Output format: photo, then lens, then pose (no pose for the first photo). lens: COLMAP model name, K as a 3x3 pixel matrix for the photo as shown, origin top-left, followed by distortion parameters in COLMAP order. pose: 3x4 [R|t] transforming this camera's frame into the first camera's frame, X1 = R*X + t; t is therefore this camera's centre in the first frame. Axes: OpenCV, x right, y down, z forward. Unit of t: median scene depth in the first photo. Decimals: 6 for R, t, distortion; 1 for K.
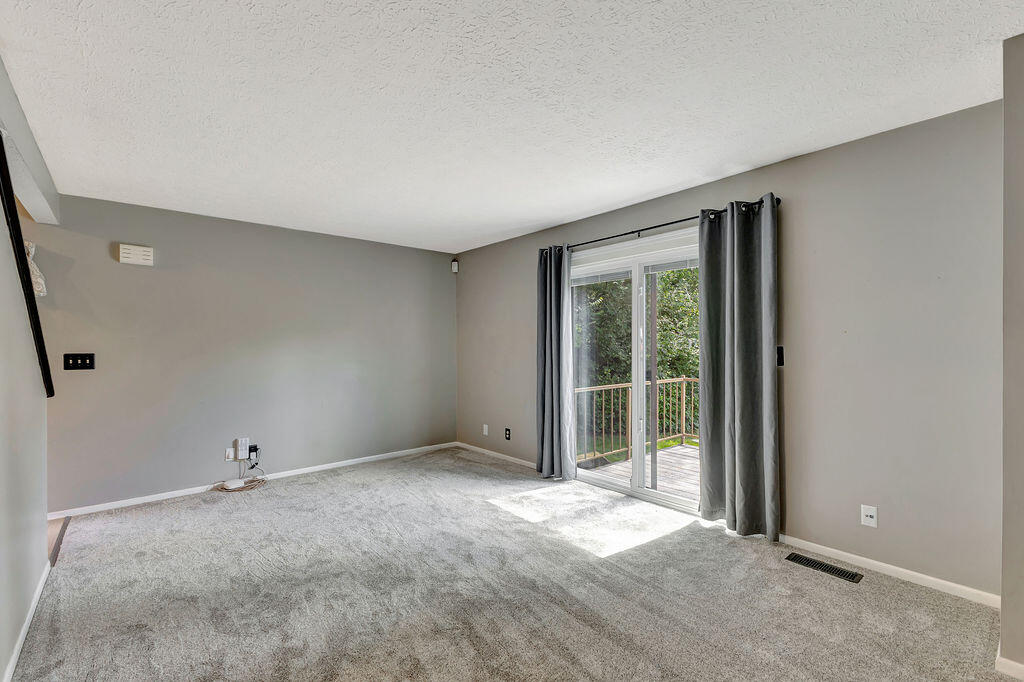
lens RADIAL K [[445.2, 0, 513.4], [0, 445.2, 352.2], [0, 0, 1]] dist [0.005488, -0.001299]
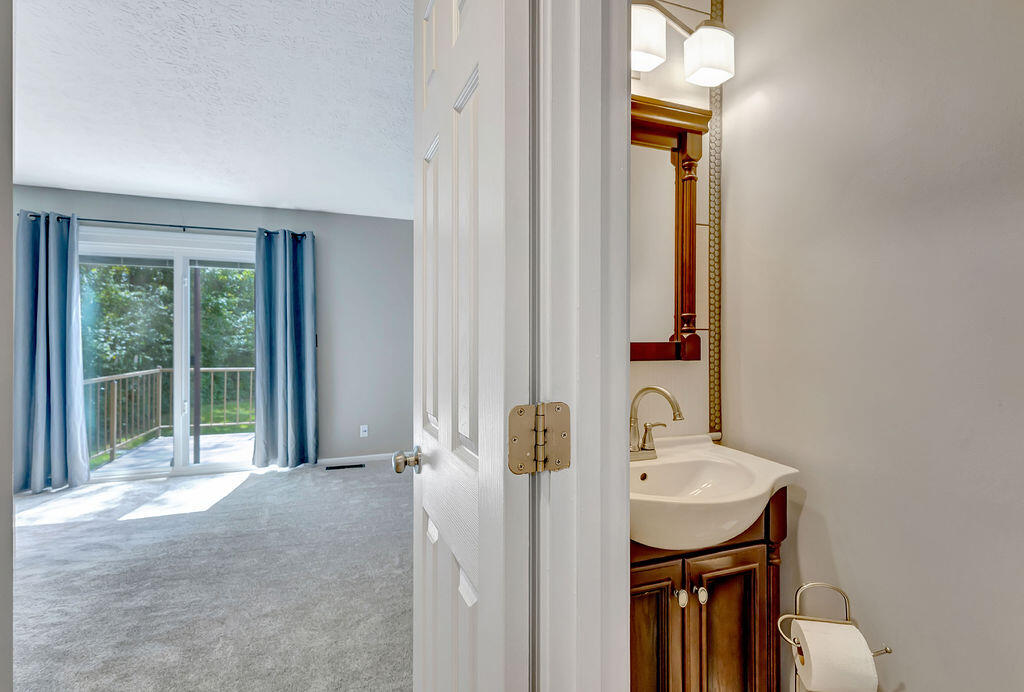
lens RADIAL K [[451.0, 0, 514.6], [0, 451.0, 345.8], [0, 0, 1]] dist [0.001174, 0.000000]
pose [[0.360805, -0.005883, 0.932623, -0.514630], [0.009436, 0.999952, 0.002657, 0.025364], [-0.932594, 0.007841, 0.360843, -0.155296]]
